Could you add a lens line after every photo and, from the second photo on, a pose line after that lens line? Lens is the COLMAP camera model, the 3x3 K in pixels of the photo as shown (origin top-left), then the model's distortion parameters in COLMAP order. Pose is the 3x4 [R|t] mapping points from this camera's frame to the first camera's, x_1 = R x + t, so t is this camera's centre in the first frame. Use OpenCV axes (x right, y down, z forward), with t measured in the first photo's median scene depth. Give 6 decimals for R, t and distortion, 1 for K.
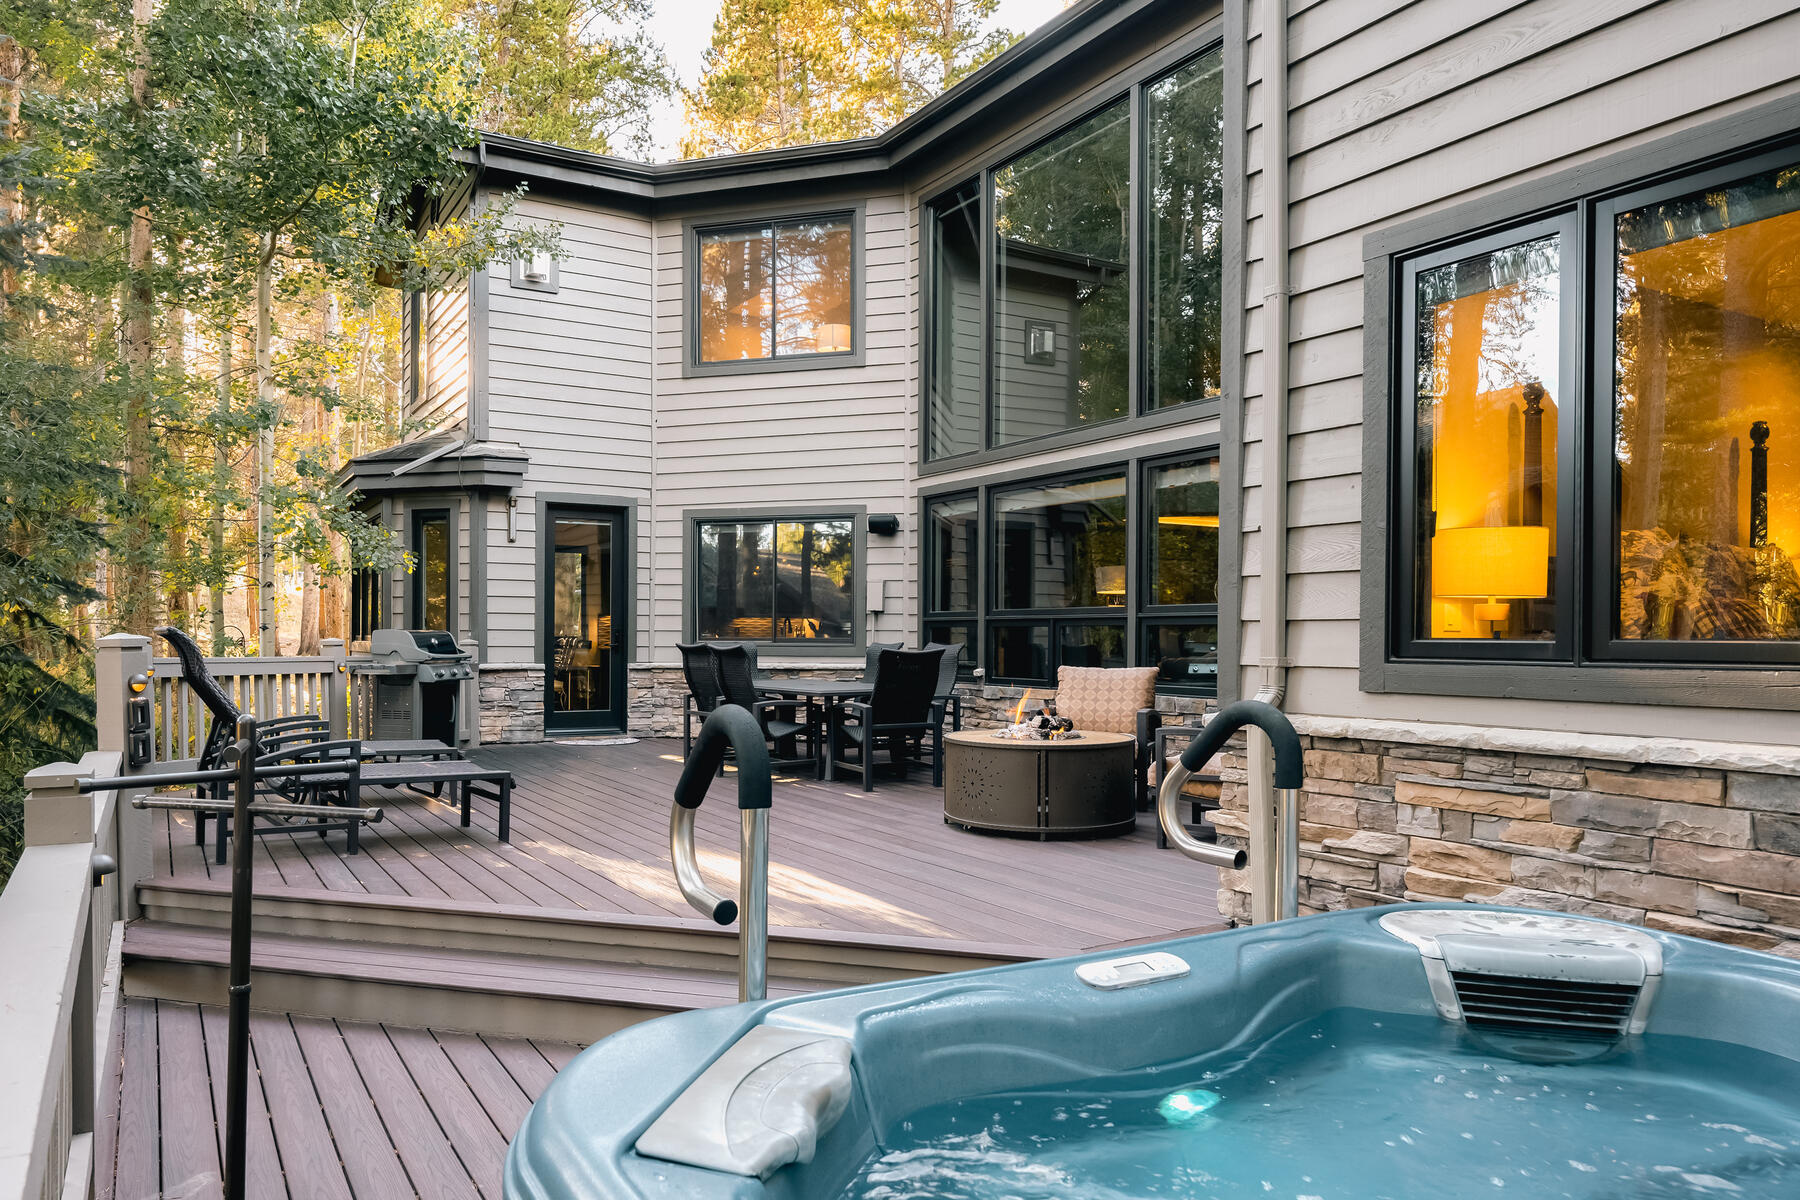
lens RADIAL K [[1281.5, 0, 898.3], [0, 1281.5, 643.7], [0, 0, 1]] dist [-0.001099, -0.000250]
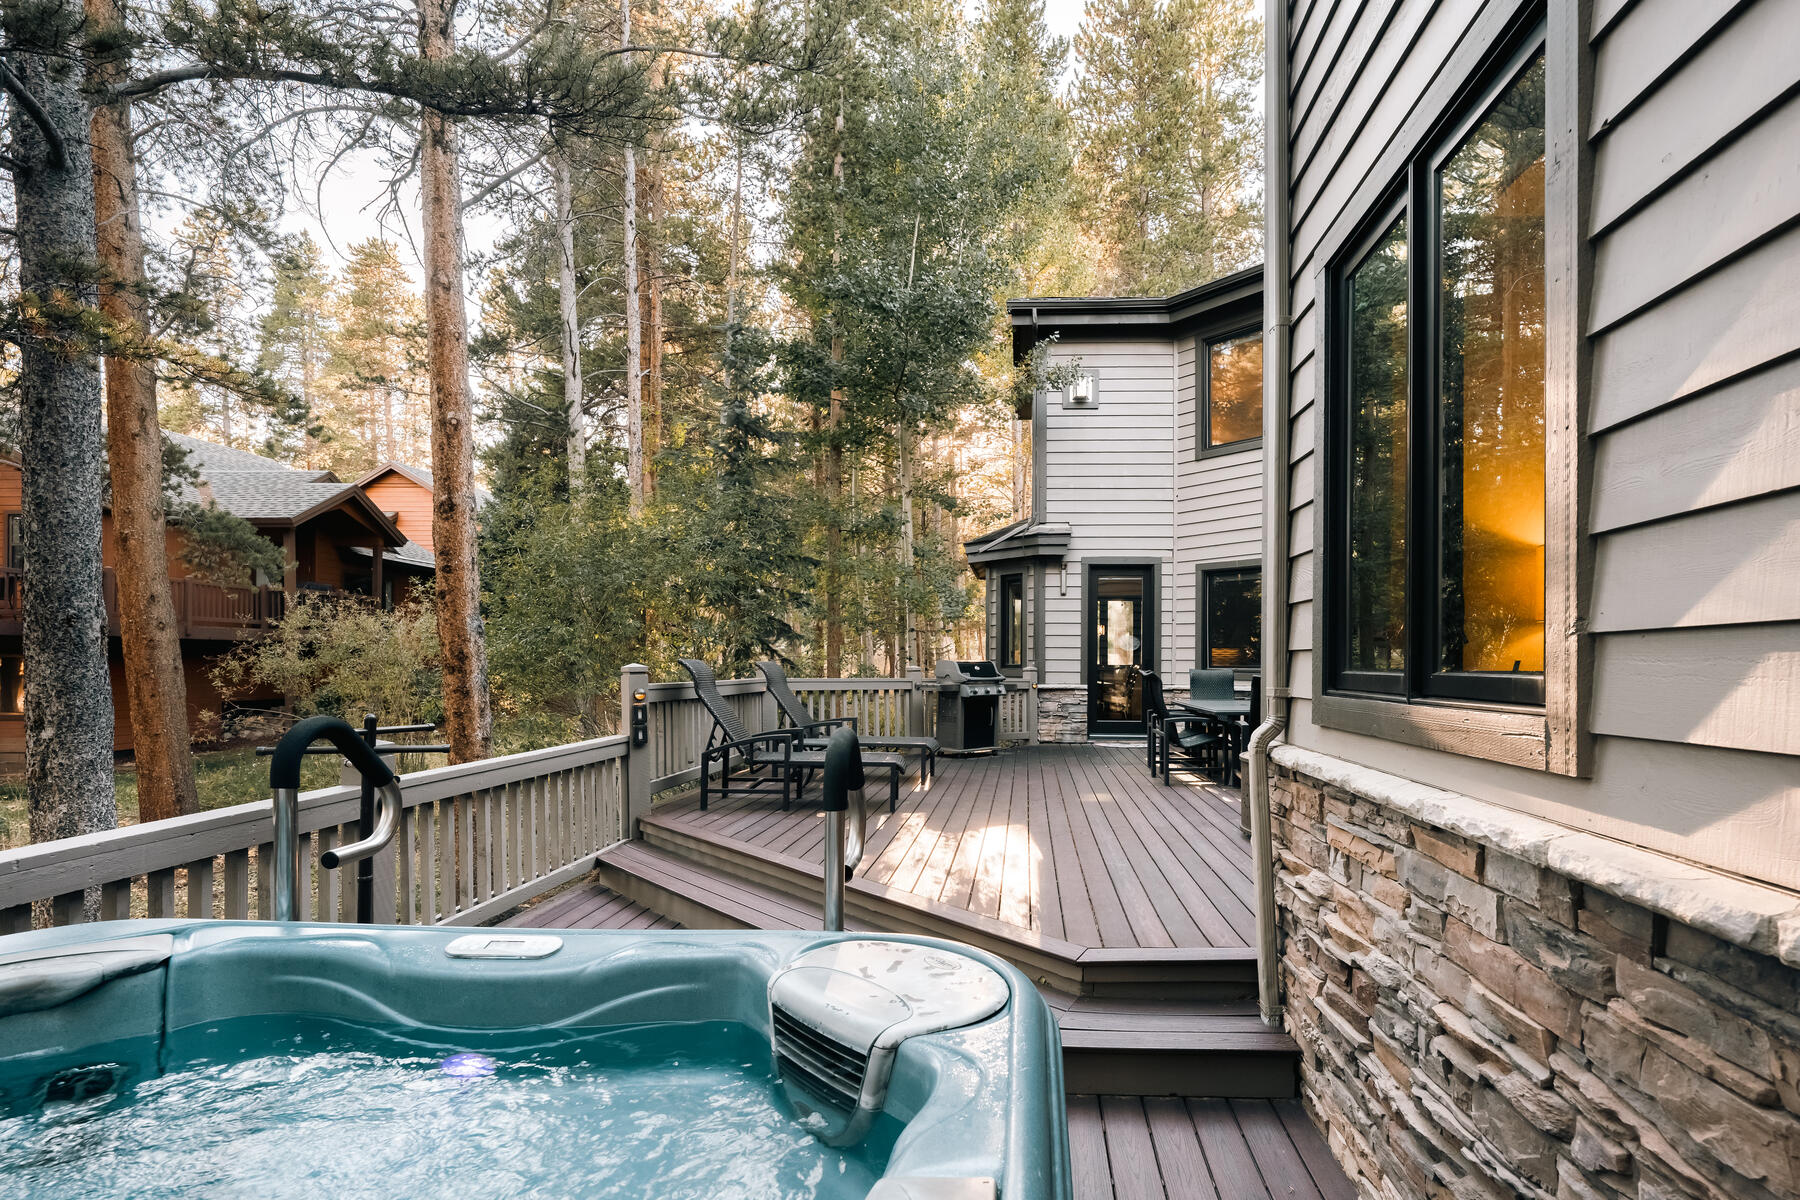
lens RADIAL K [[960.7, 0, 905.2], [0, 960.7, 658.5], [0, 0, 1]] dist [-0.000824, 0.000097]
pose [[0.832698, -0.003169, -0.553718, 0.125297], [-0.003228, 0.999939, -0.010577, -0.000806], [0.553717, 0.010595, 0.832637, 0.057369]]
